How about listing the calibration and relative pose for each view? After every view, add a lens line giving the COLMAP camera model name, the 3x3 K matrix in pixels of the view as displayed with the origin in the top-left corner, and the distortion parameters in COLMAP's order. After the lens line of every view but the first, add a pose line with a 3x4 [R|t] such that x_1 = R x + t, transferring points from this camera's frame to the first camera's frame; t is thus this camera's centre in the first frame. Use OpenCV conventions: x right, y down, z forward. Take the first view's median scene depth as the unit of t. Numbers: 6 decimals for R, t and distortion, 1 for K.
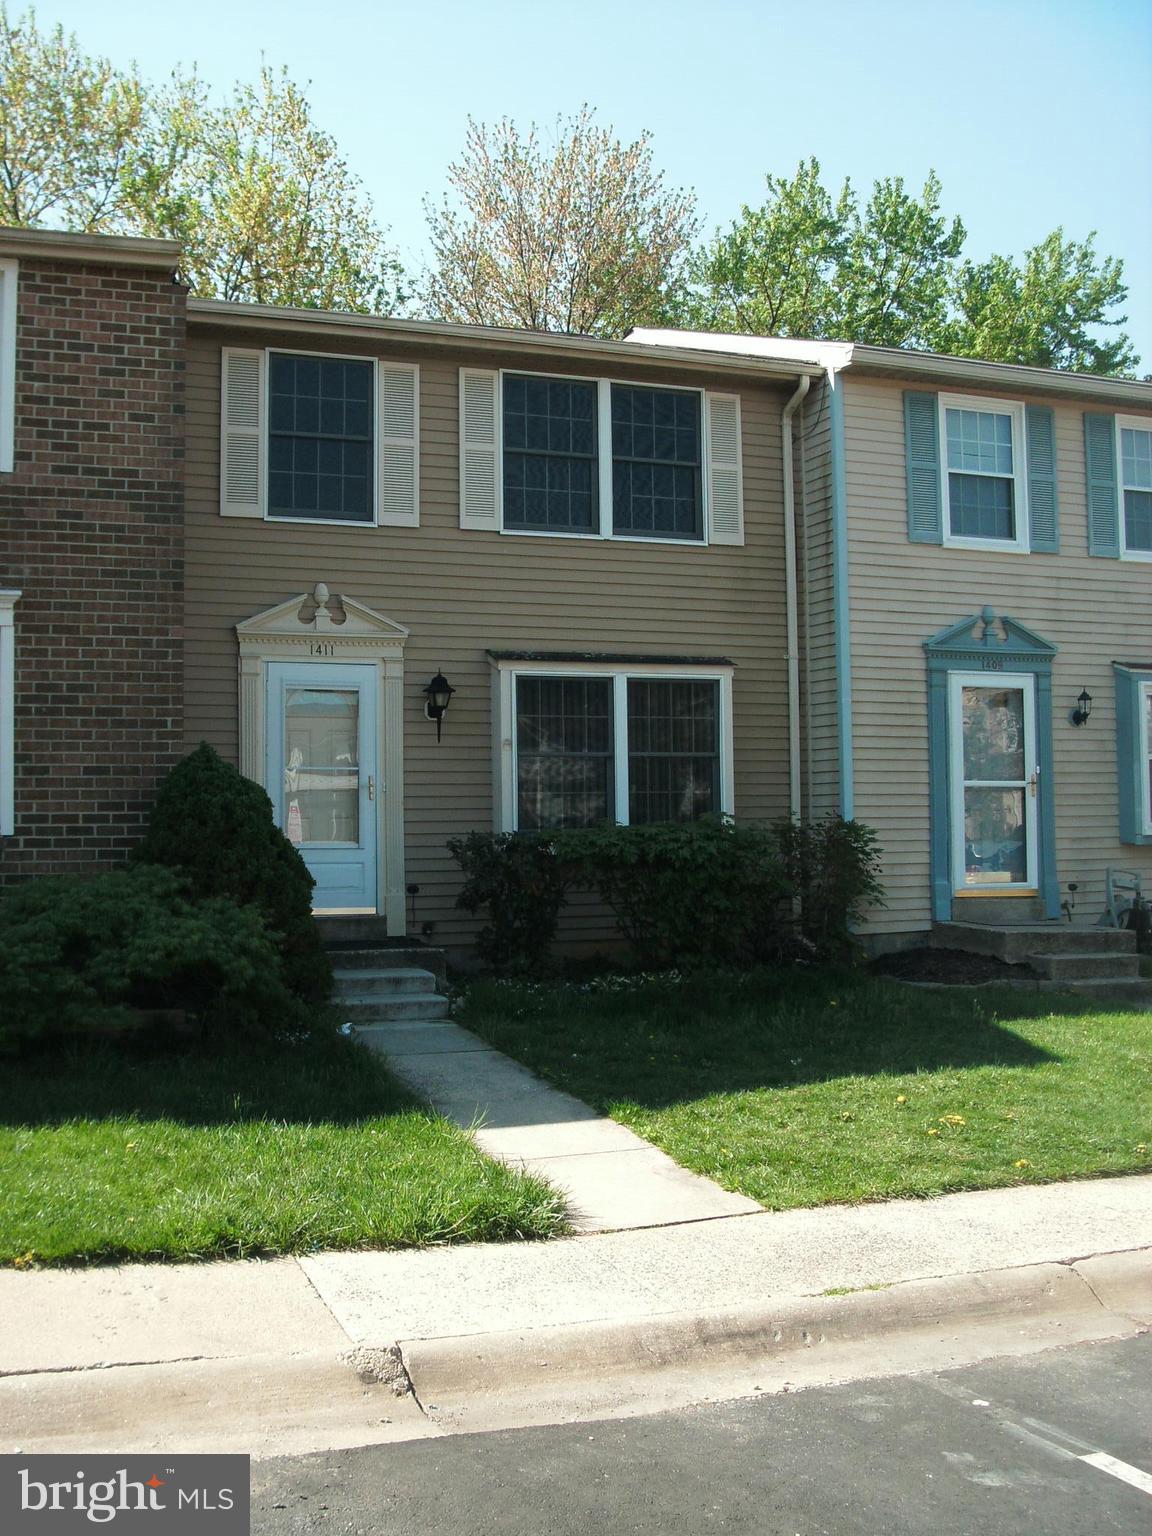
lens RADIAL K [[1685.5, 0, 522.2], [0, 1685.5, 769.8], [0, 0, 1]] dist [-0.180163, 0.186091]
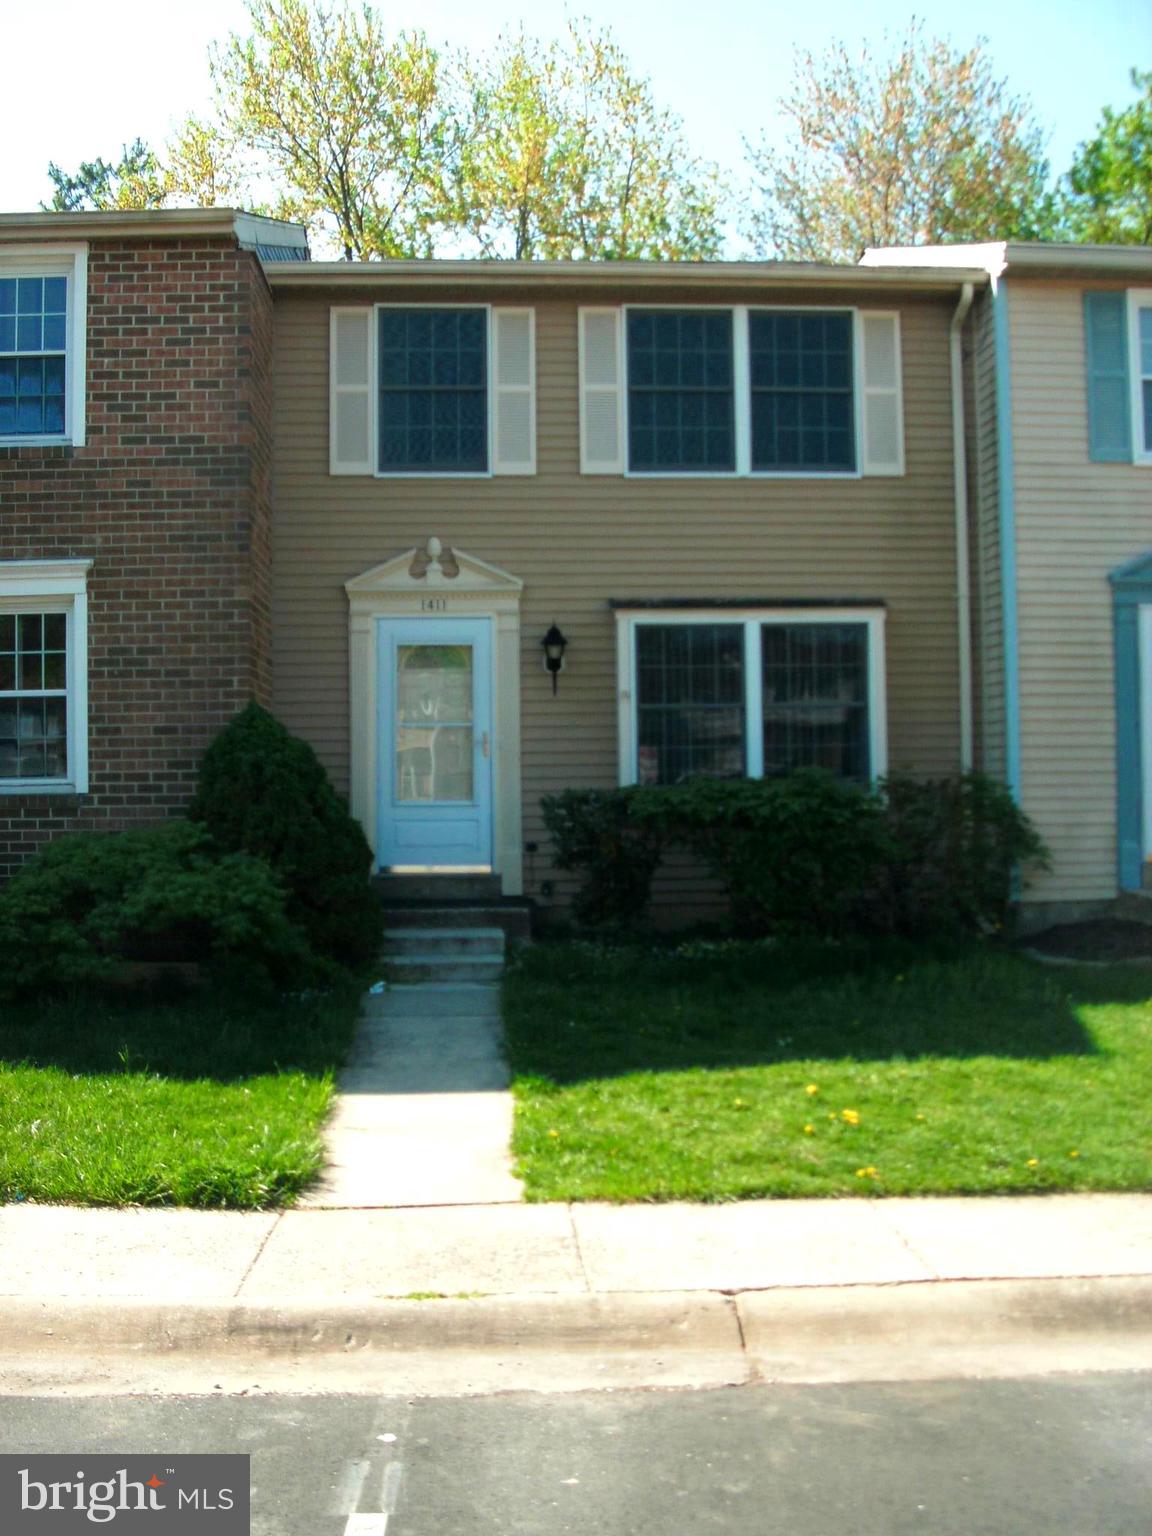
lens RADIAL K [[1685.5, 0, 522.2], [0, 1685.5, 769.8], [0, 0, 1]] dist [-0.180163, 0.186091]
pose [[0.948966, -0.005747, -0.315325, 0.258346], [0.013521, 0.999656, 0.022474, 0.004313], [0.315087, -0.025591, 0.948718, 0.079938]]
